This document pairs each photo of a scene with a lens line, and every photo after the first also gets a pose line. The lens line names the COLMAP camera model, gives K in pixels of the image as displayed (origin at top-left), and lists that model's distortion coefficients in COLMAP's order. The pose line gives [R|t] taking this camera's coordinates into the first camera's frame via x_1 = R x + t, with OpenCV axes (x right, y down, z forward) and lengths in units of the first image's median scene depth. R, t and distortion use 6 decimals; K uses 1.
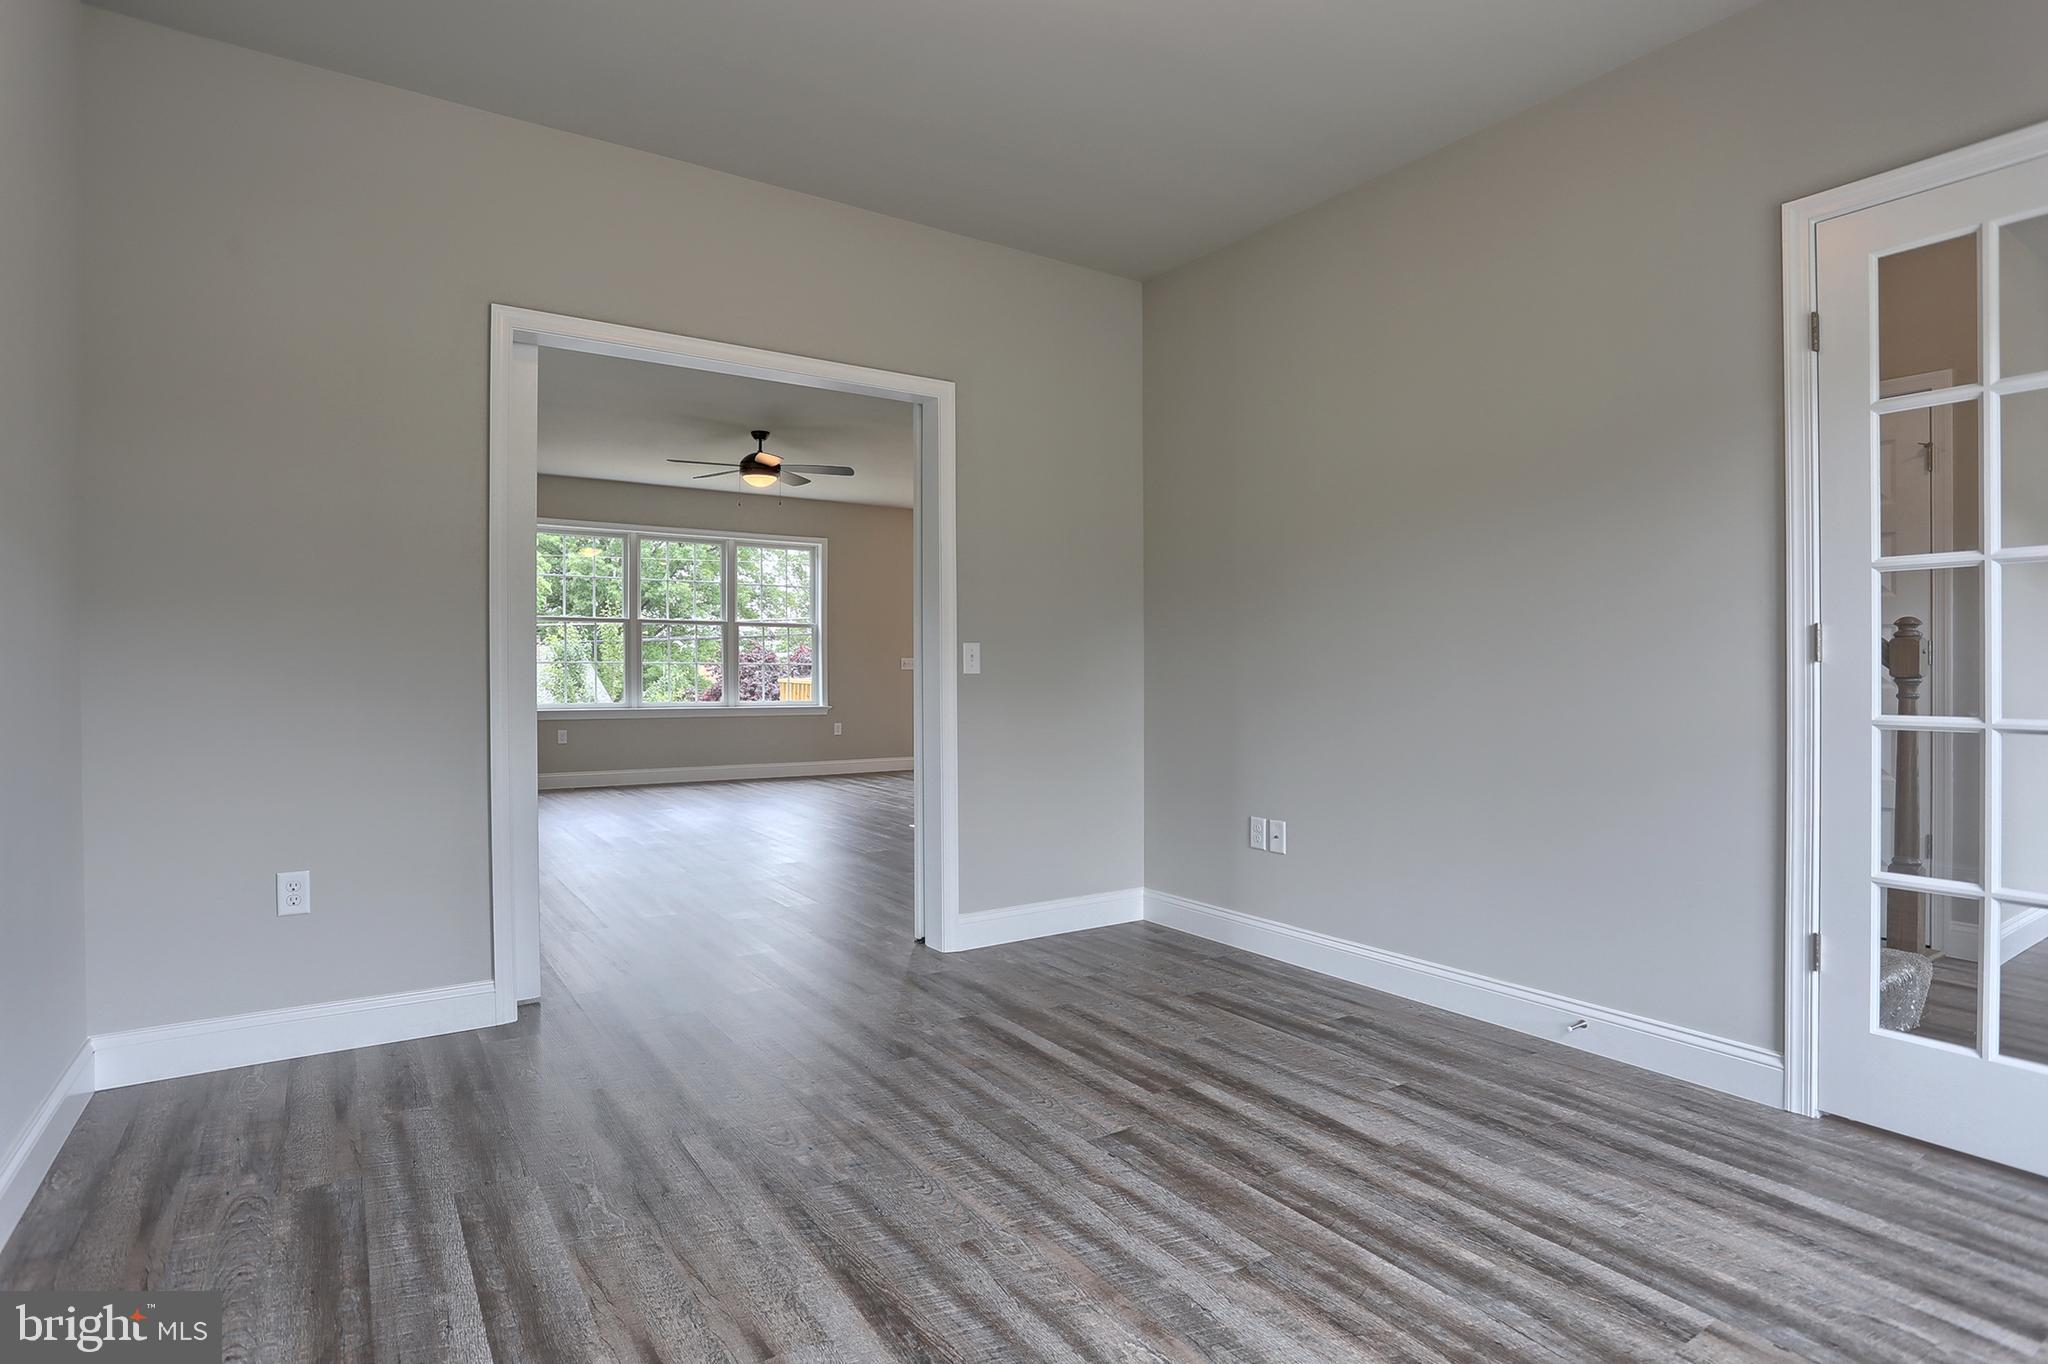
lens RADIAL K [[1035.8, 0, 1016.3], [0, 1035.8, 671.5], [0, 0, 1]] dist [-0.055855, 0.021867]
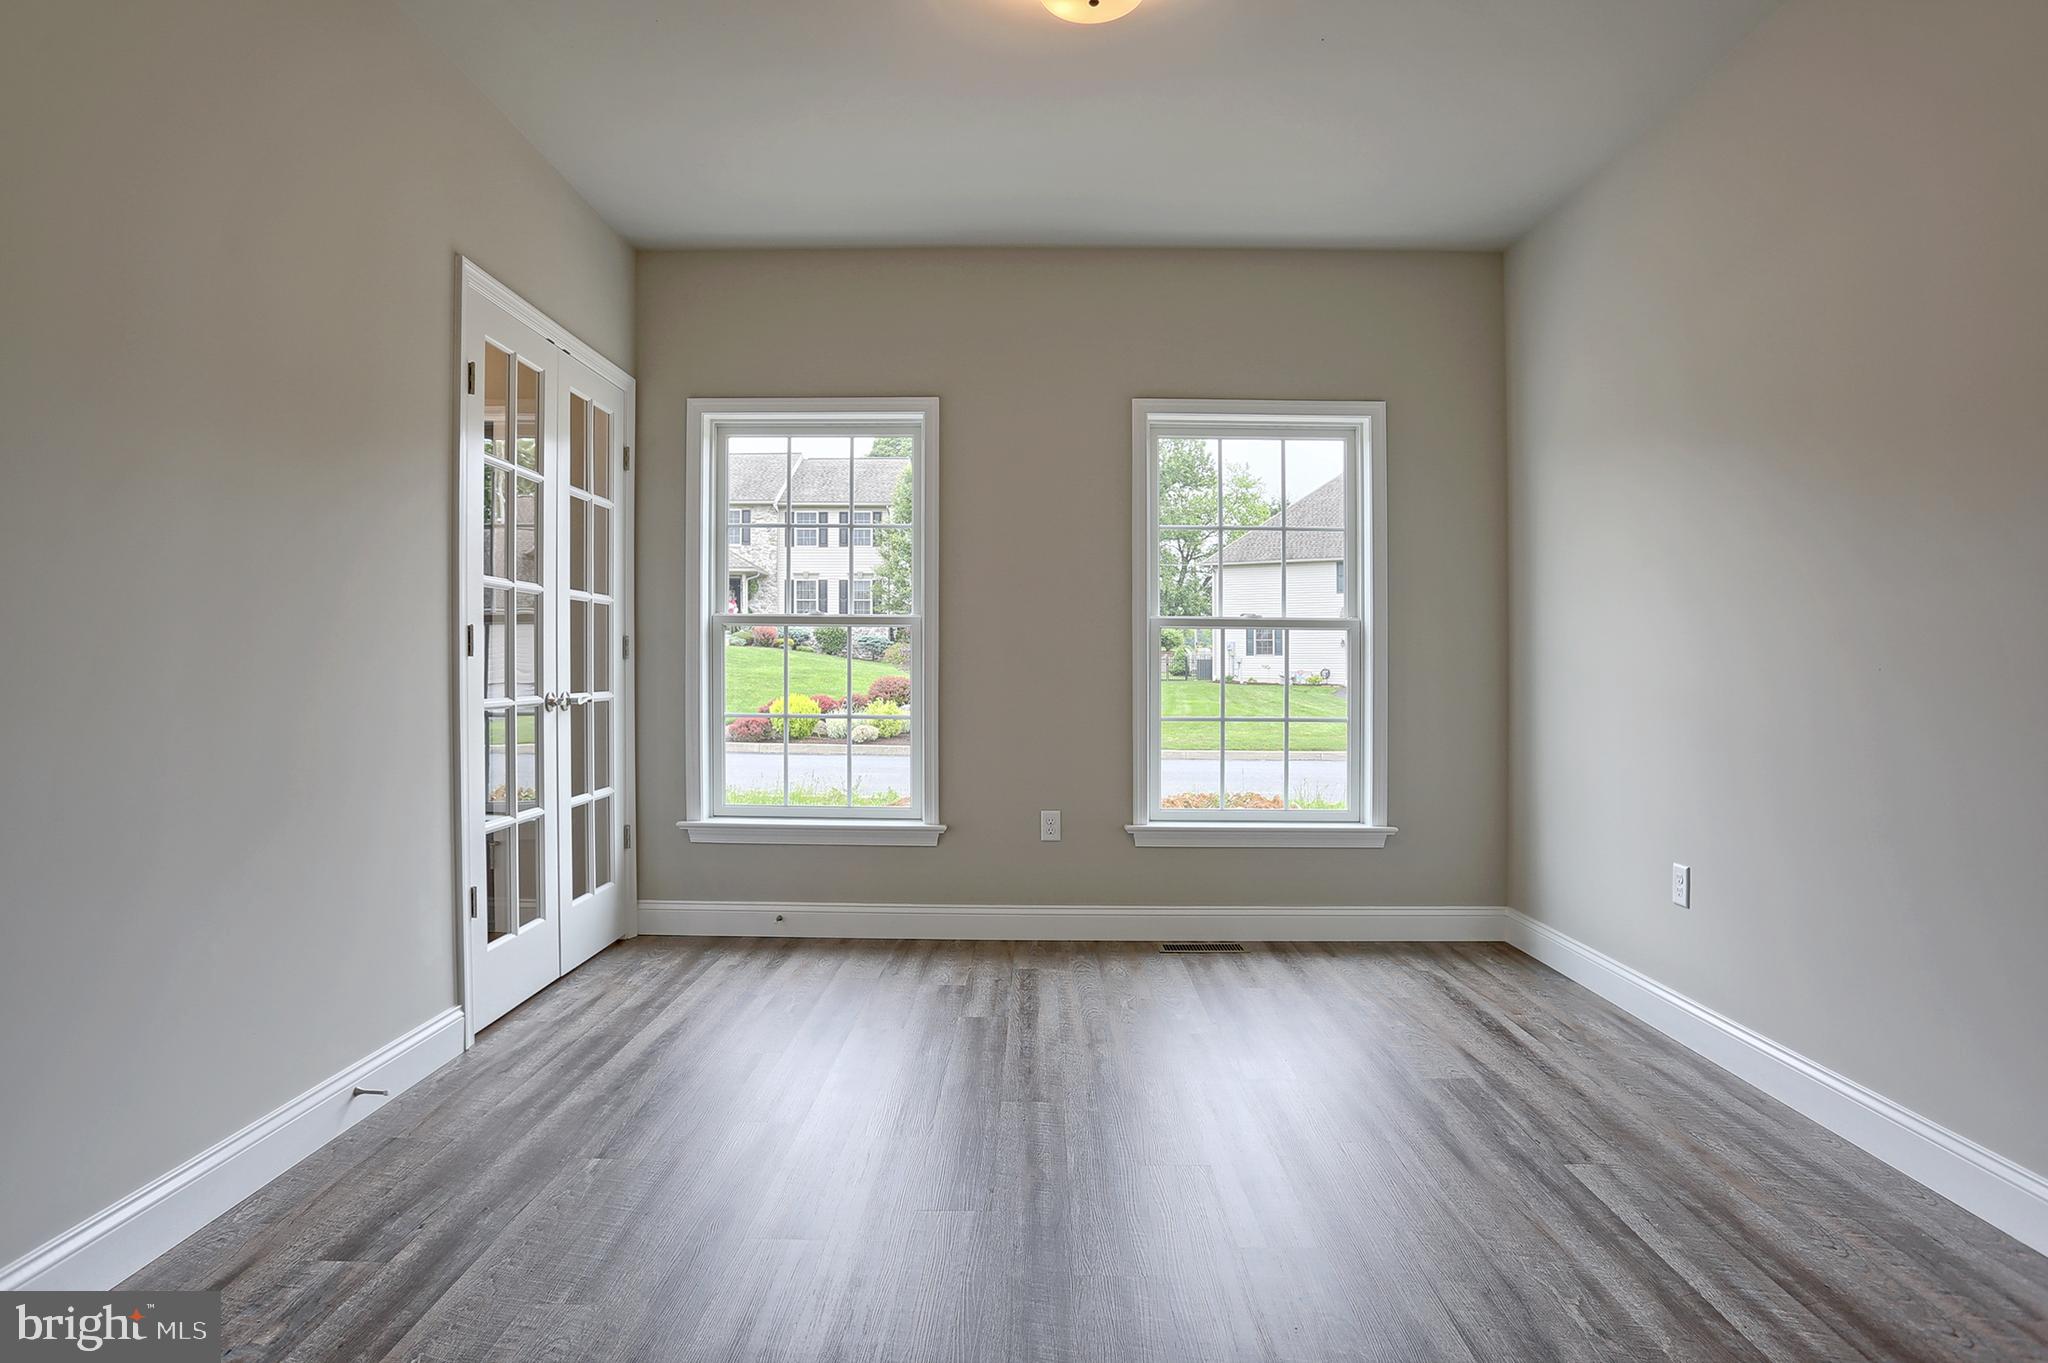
lens RADIAL K [[1095.7, 0, 1027.8], [0, 1095.7, 685.7], [0, 0, 1]] dist [-0.055044, 0.024483]
pose [[-0.823264, -0.016807, 0.567410, -0.440212], [-0.007254, 0.999791, 0.019090, -0.005003], [-0.567612, 0.011600, -0.823214, 1.621635]]
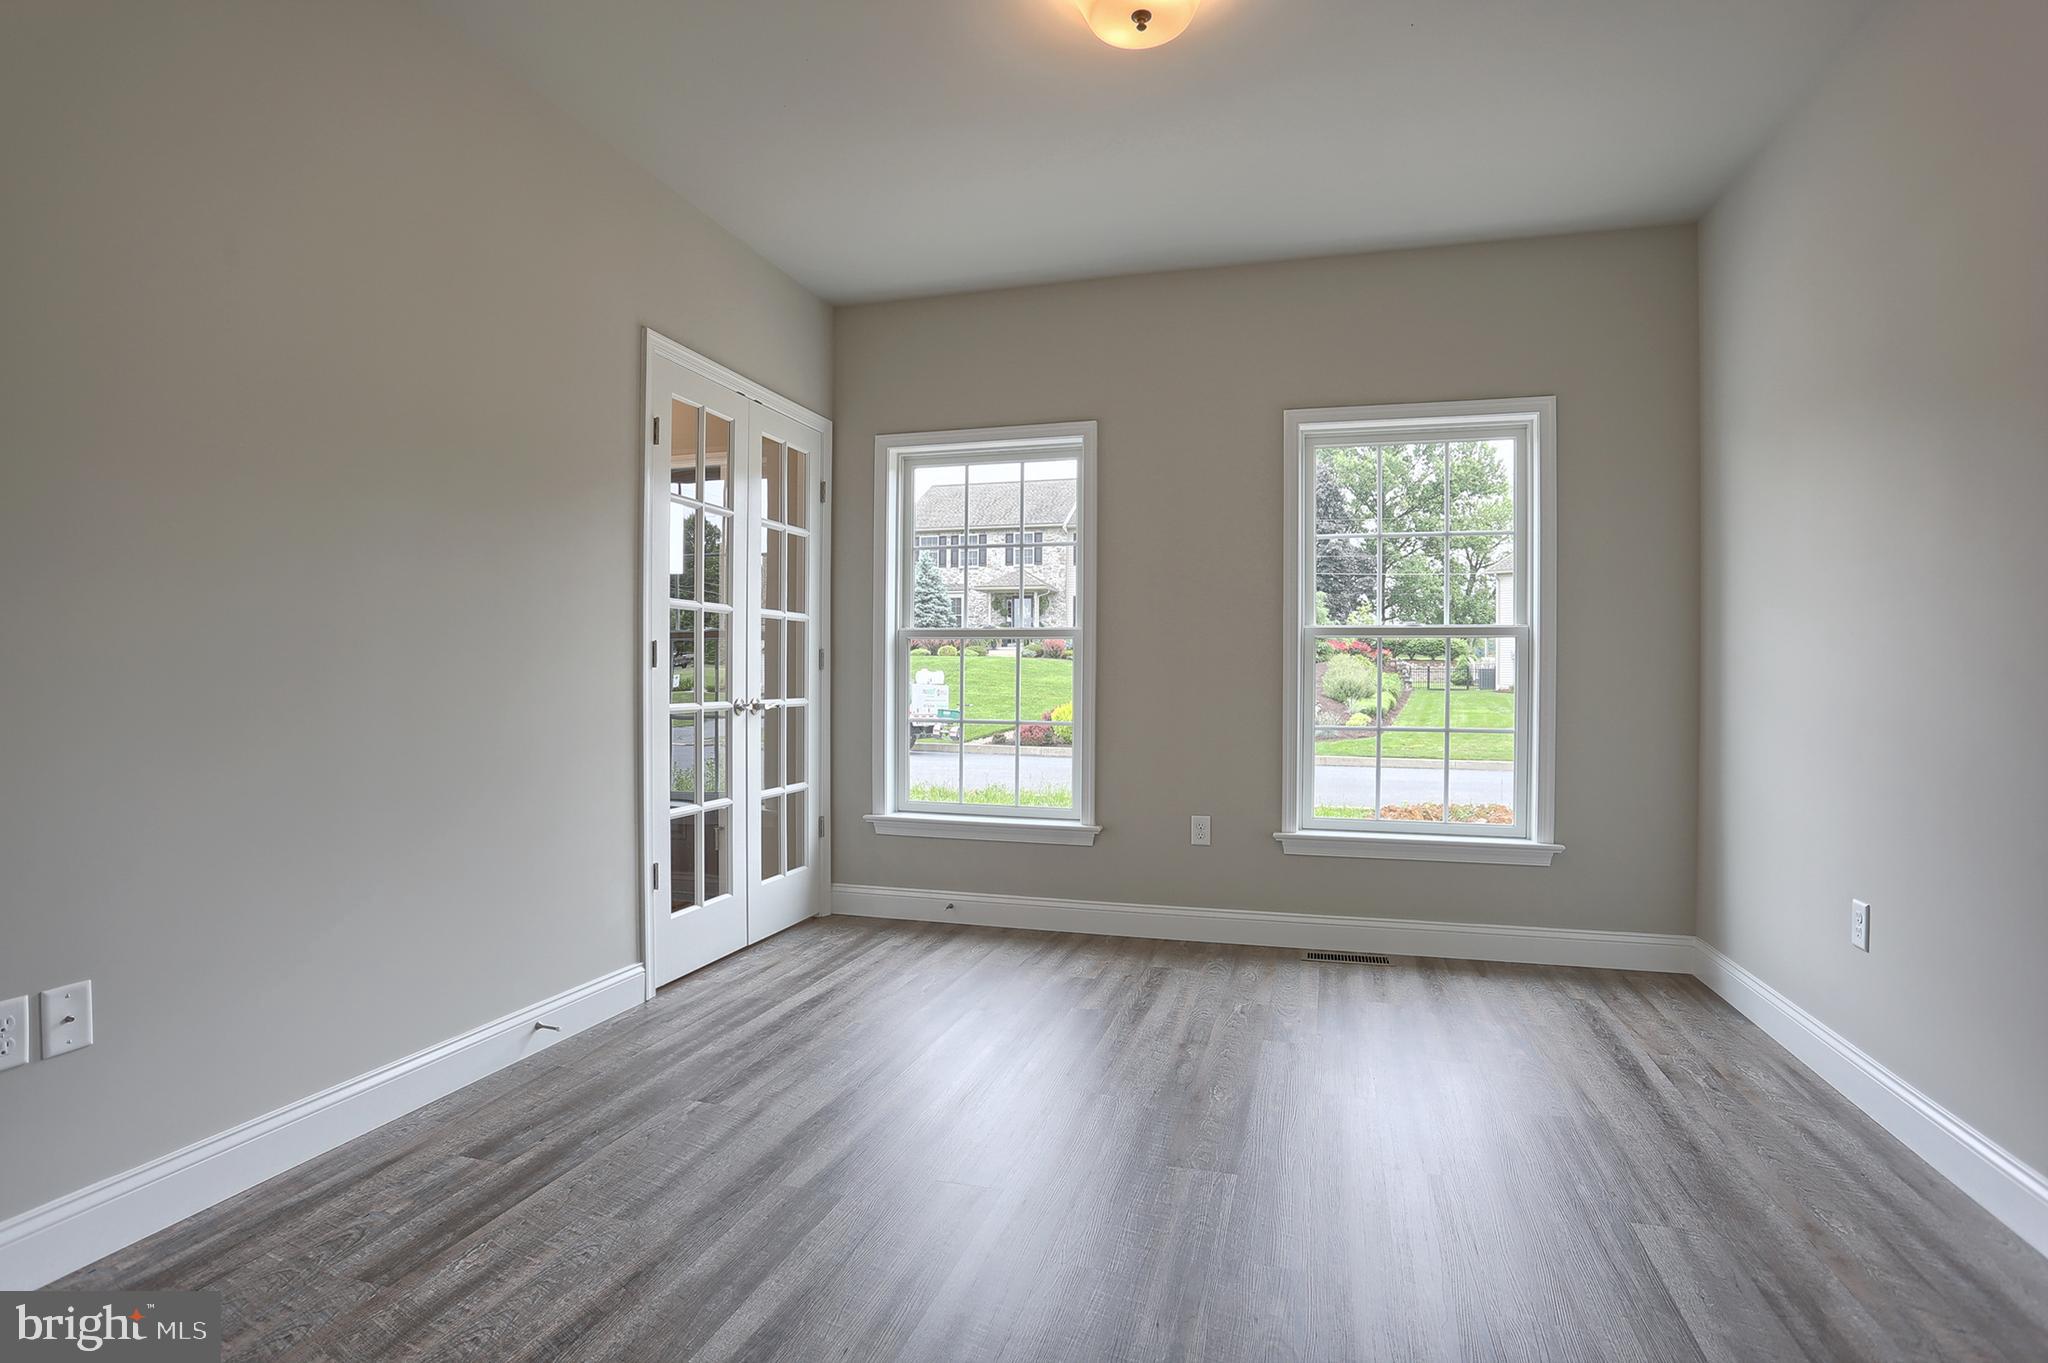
lens RADIAL K [[1035.8, 0, 1023.0], [0, 1035.8, 696.3], [0, 0, 1]] dist [-0.055855, 0.021867]
pose [[-0.637357, -0.020279, 0.770302, -0.598325], [-0.004990, 0.999741, 0.022190, -0.004577], [-0.770552, 0.010299, -0.637294, 1.466154]]
